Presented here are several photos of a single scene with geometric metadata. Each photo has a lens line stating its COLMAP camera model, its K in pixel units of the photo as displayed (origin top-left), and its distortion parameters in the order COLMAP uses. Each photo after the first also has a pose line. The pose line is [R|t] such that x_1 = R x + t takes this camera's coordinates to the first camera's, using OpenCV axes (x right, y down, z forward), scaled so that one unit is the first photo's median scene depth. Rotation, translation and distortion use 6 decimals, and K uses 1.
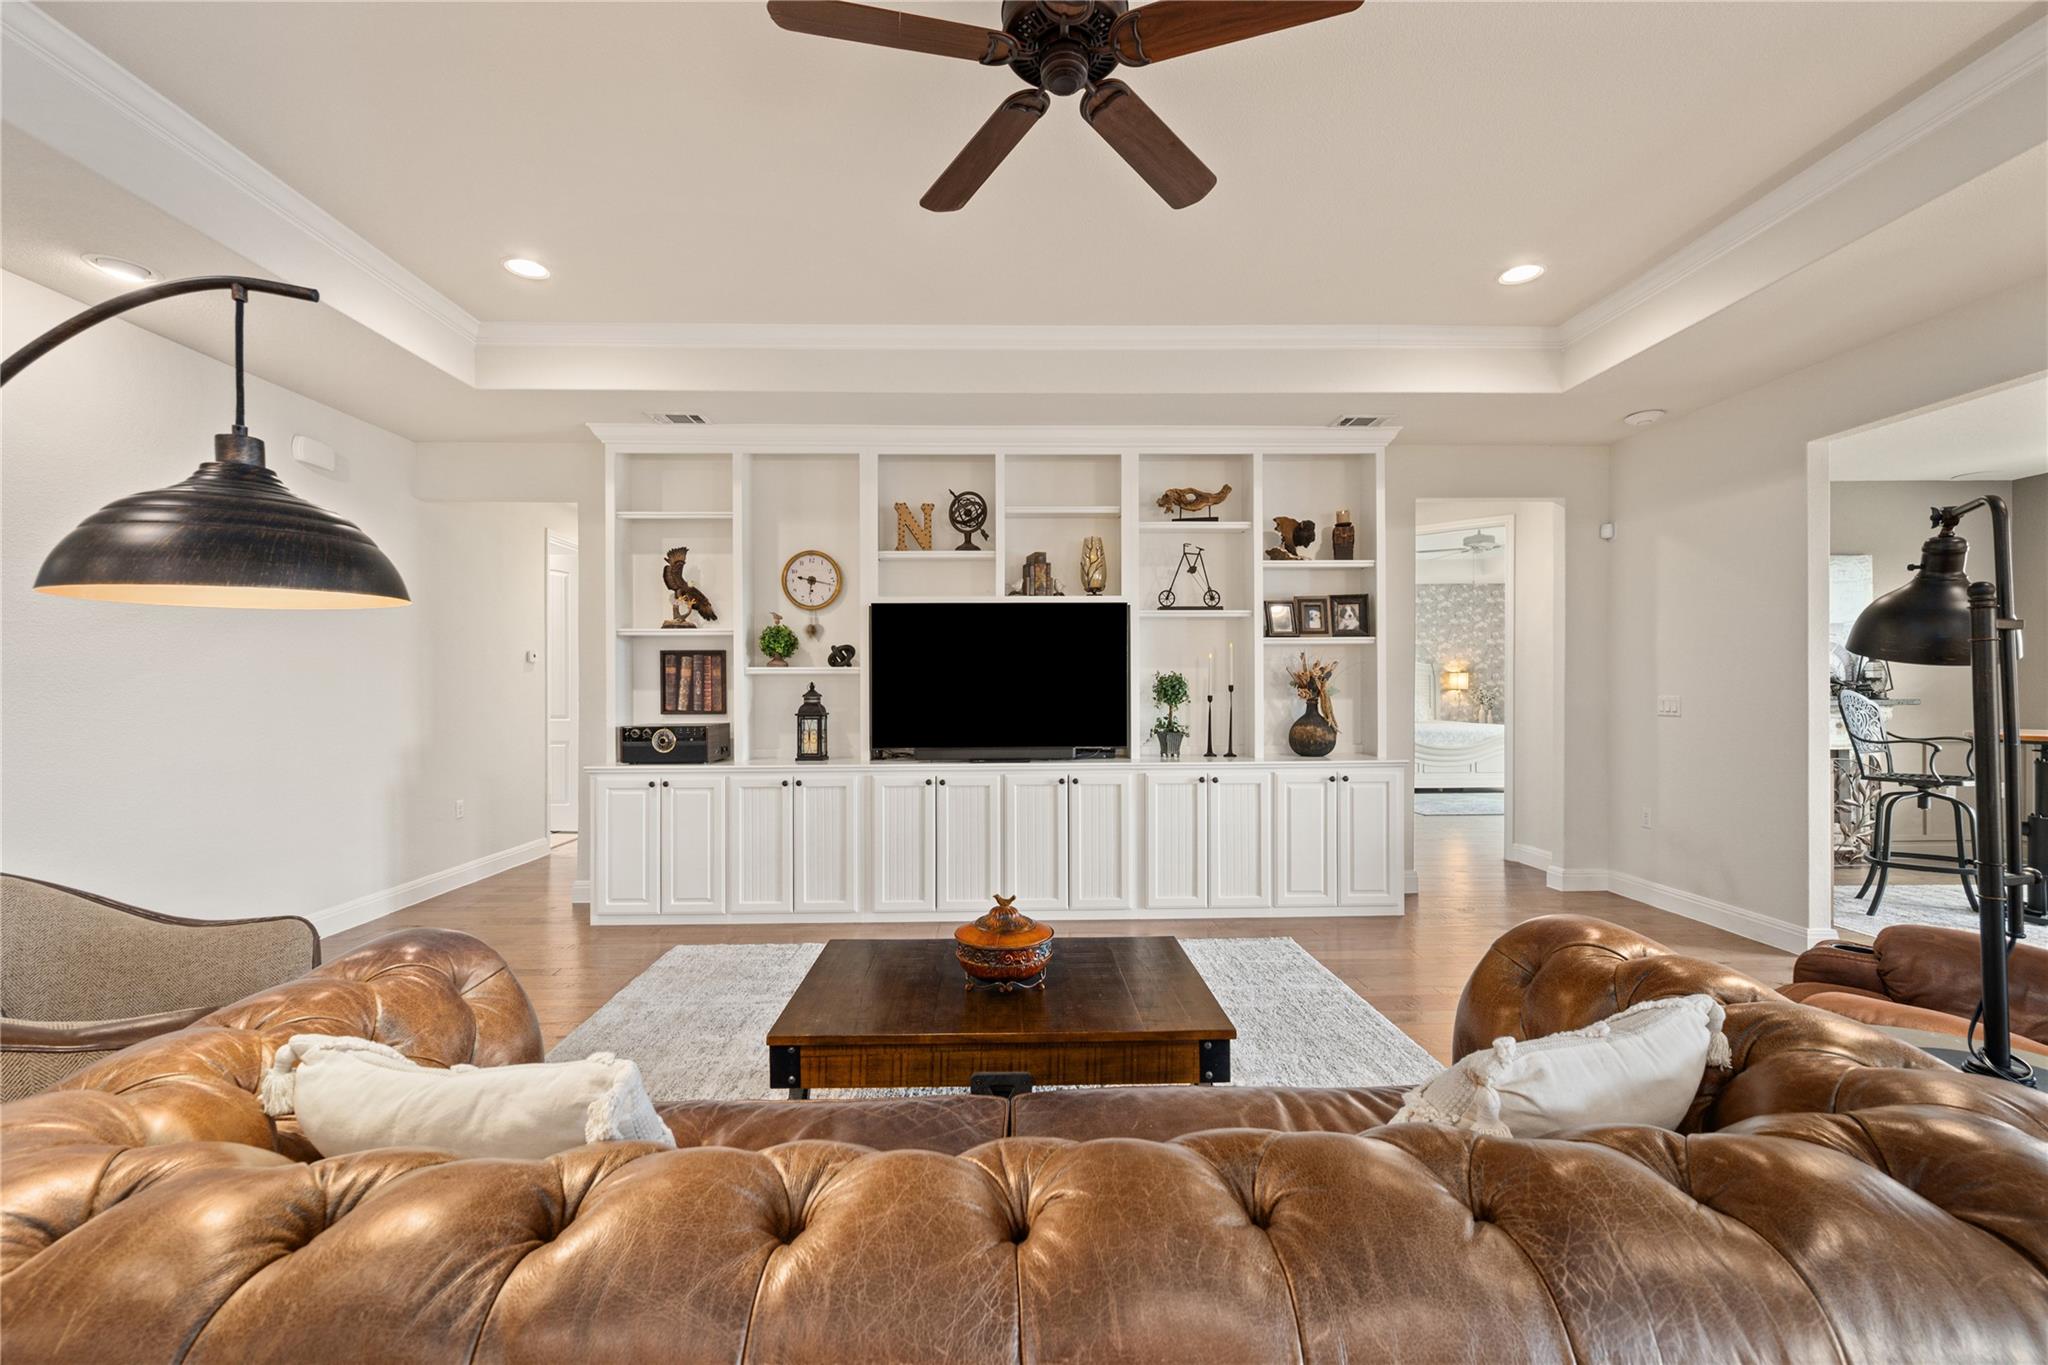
lens RADIAL K [[843.8, 0, 1016.3], [0, 843.8, 688.6], [0, 0, 1]] dist [0.001782, -0.000540]
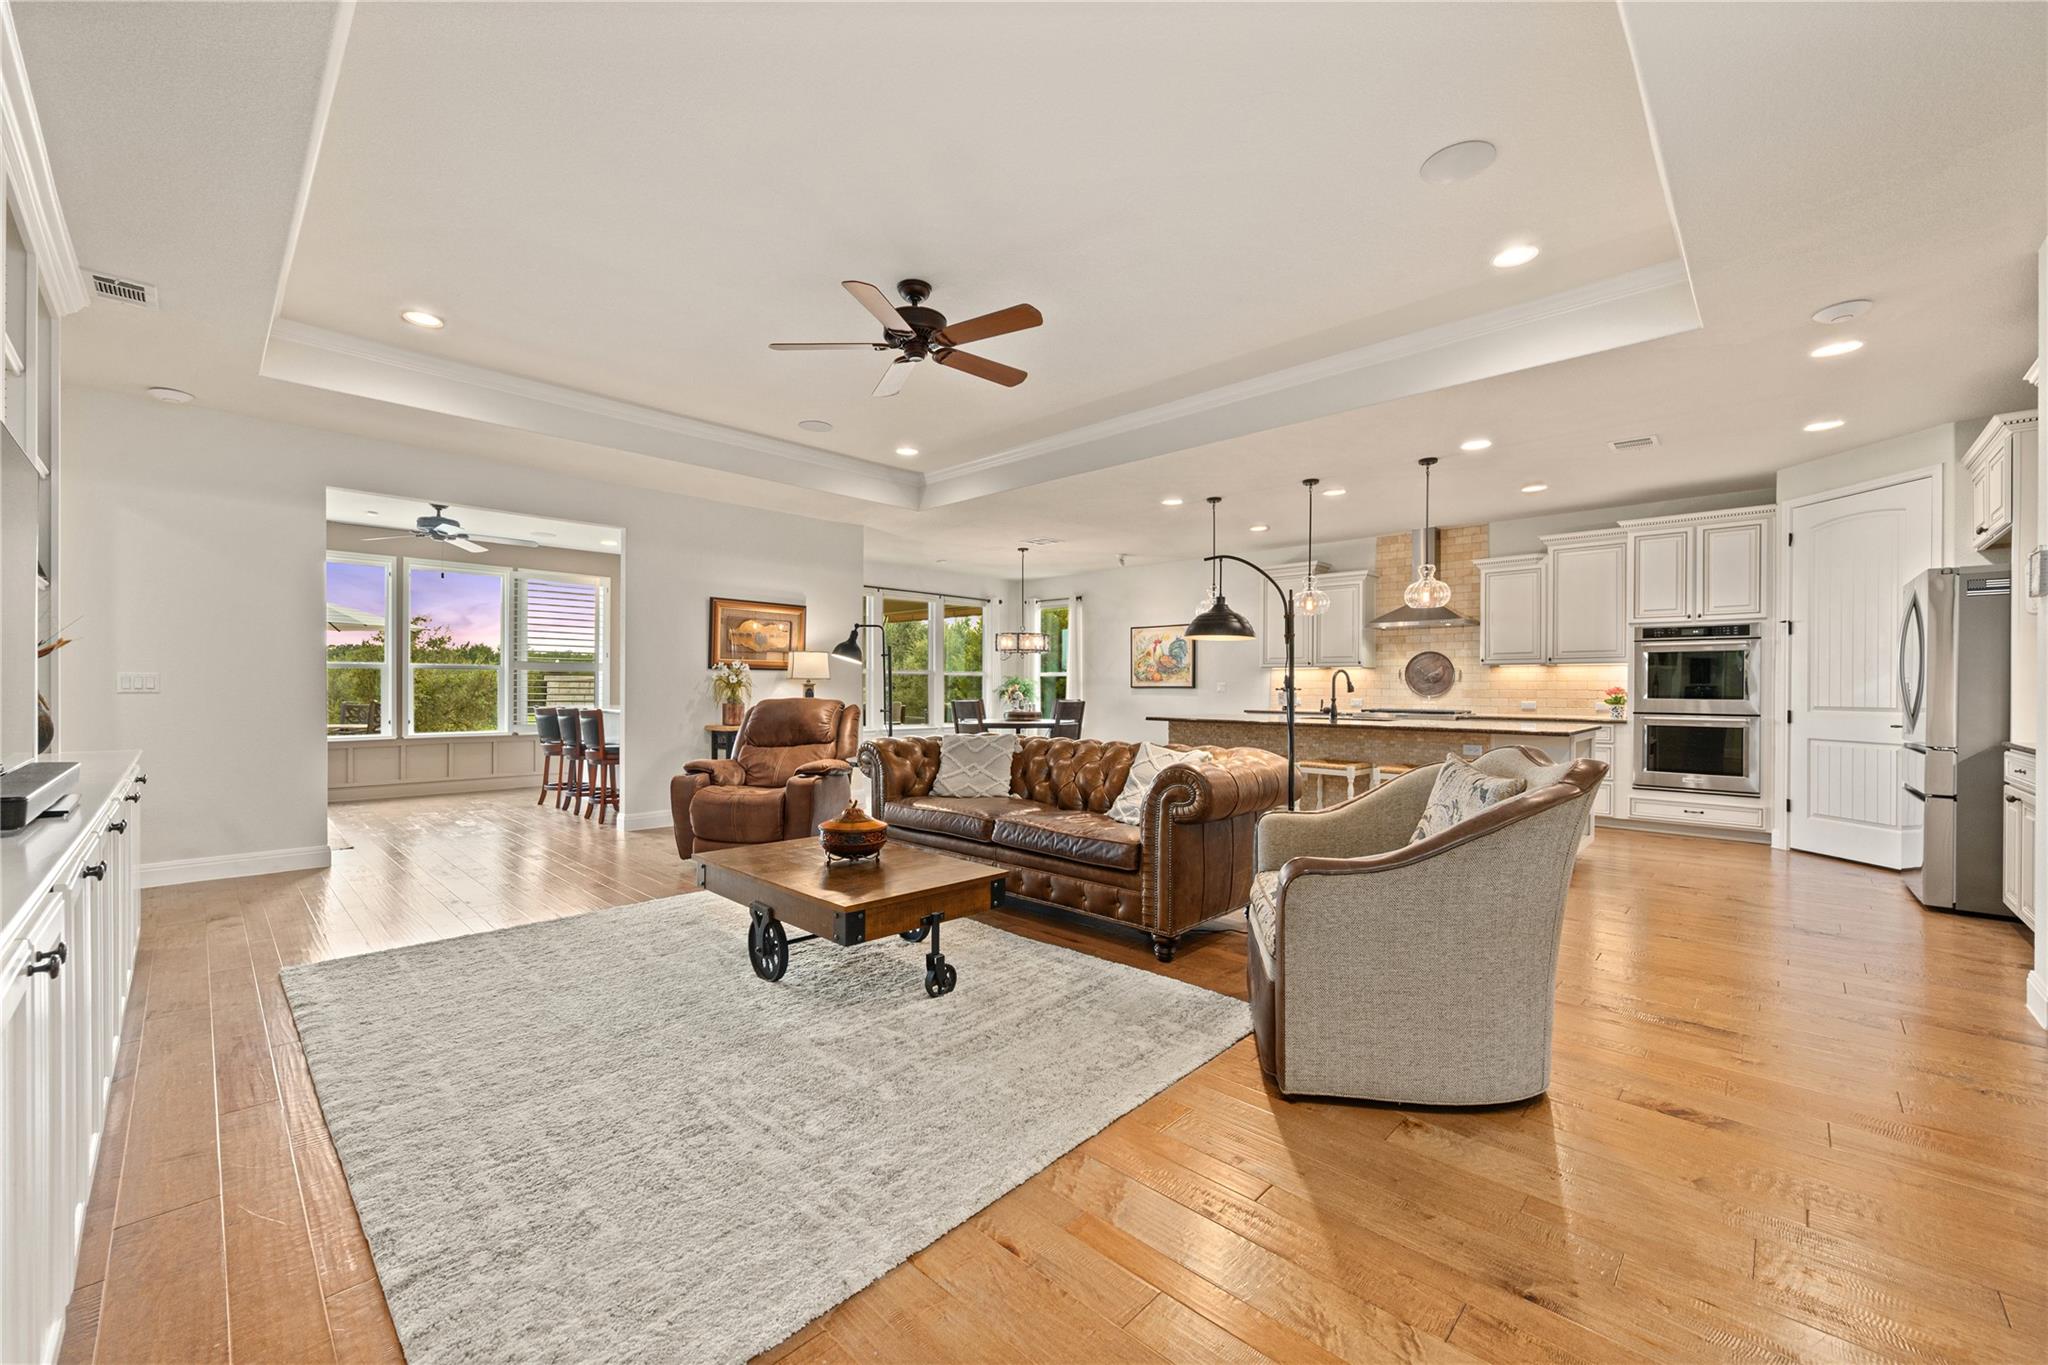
lens RADIAL K [[802.1, 0, 1018.8], [0, 802.1, 688.9], [0, 0, 1]] dist [-0.002295, 0.000822]
pose [[-0.702844, 0.000120, 0.711344, -0.598956], [-0.000718, 0.999999, -0.000877, 0.027074], [-0.711344, -0.001127, -0.702843, 0.887043]]
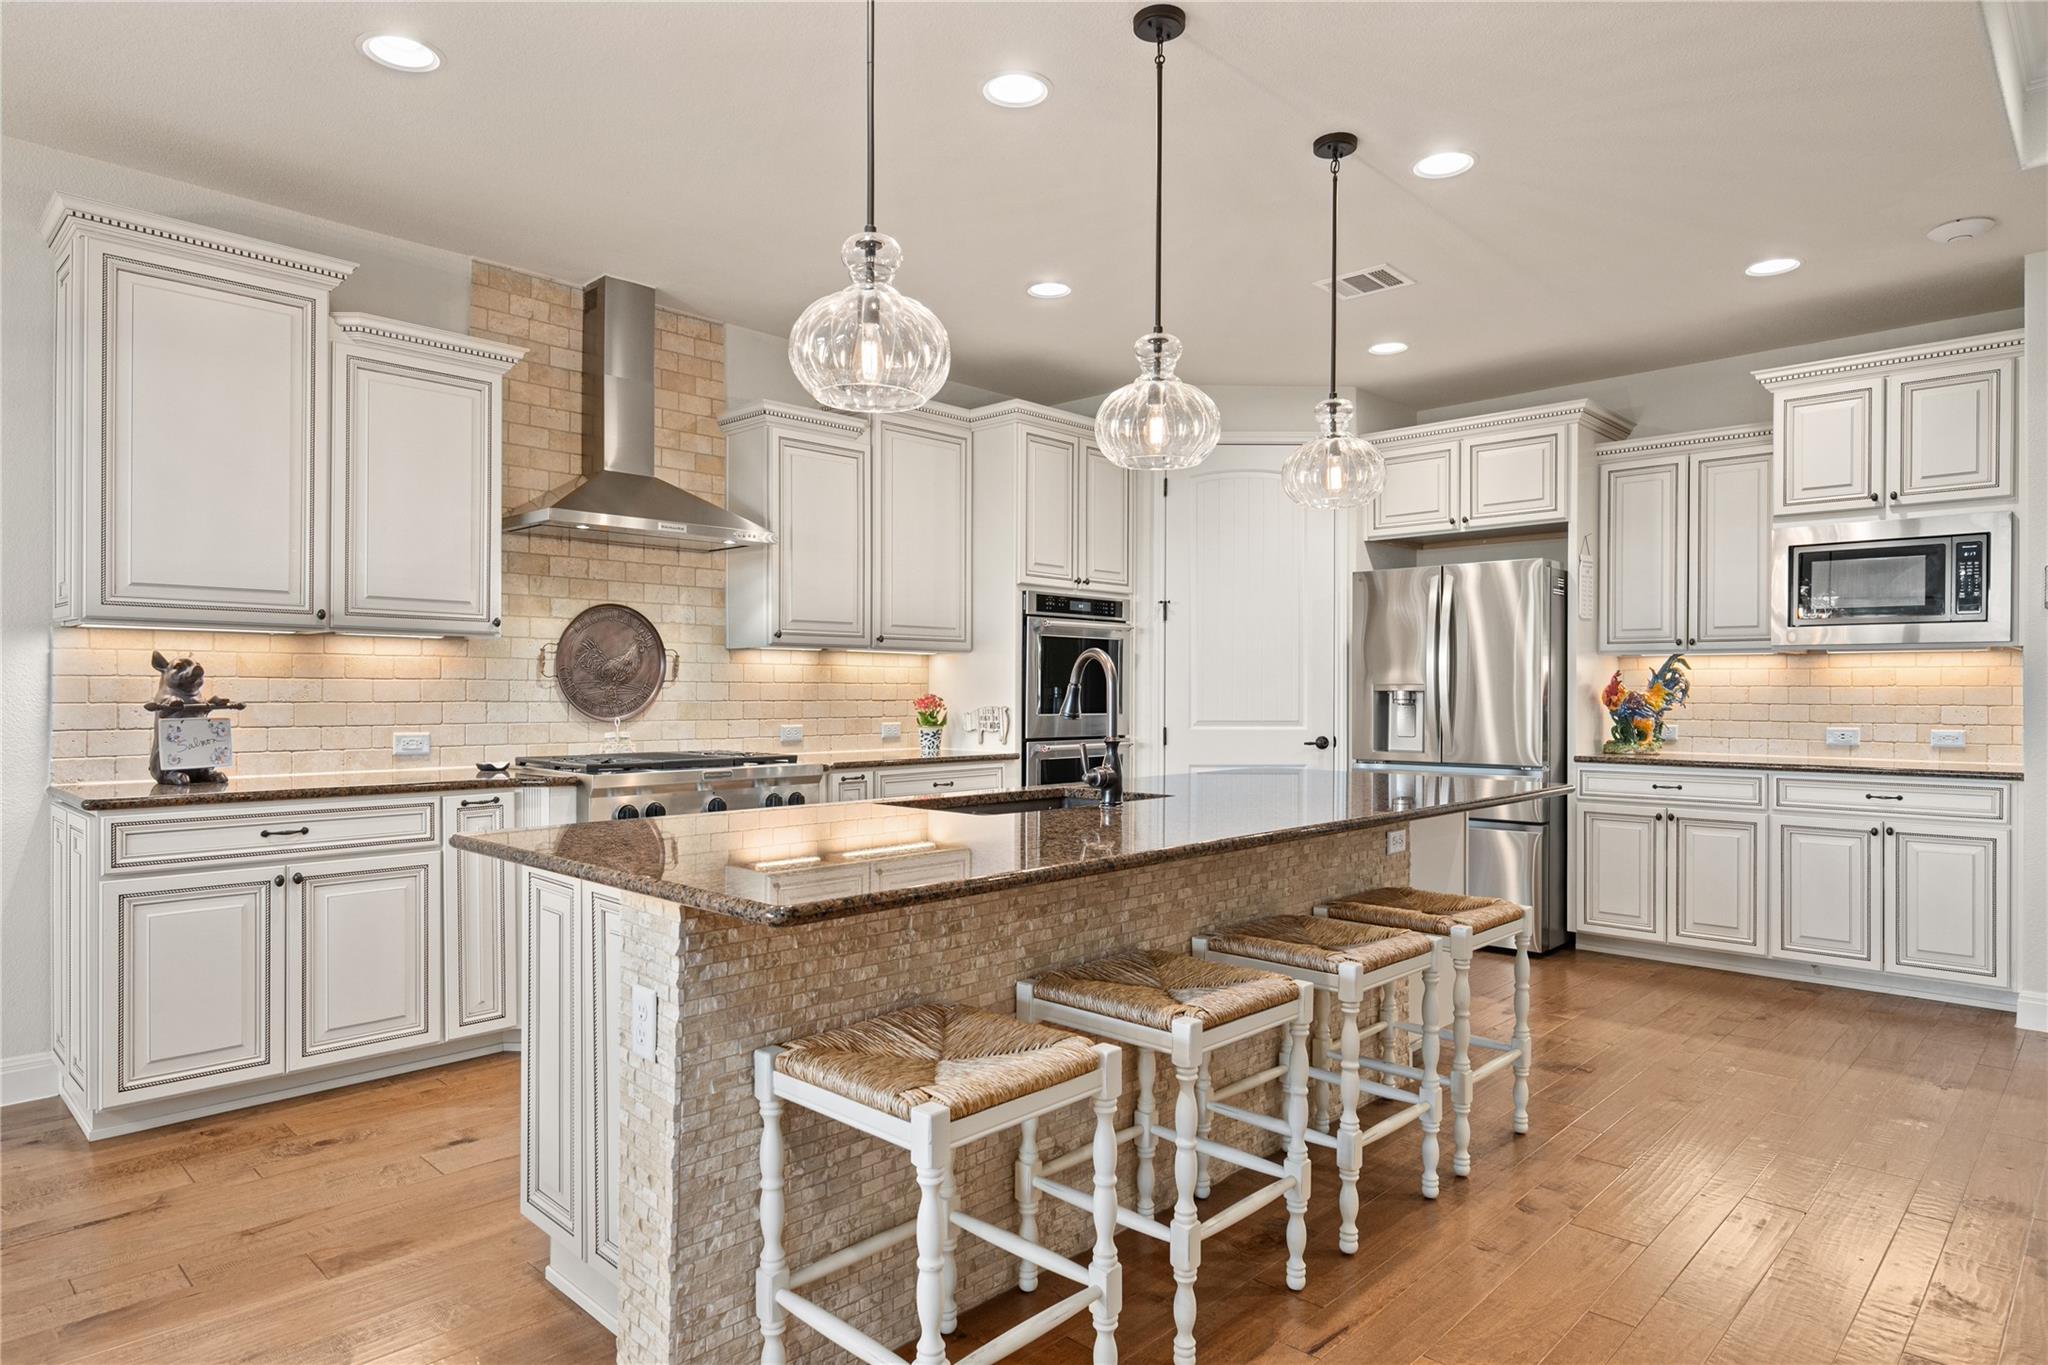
lens RADIAL K [[1141.1, 0, 1030.2], [0, 1141.1, 686.5], [0, 0, 1]] dist [-0.006522, -0.000424]
pose [[-0.726497, 0.000242, -0.687169, 0.356799], [-0.000461, 1.000000, 0.000840, 0.013548], [0.687169, 0.000927, -0.726497, 0.028081]]
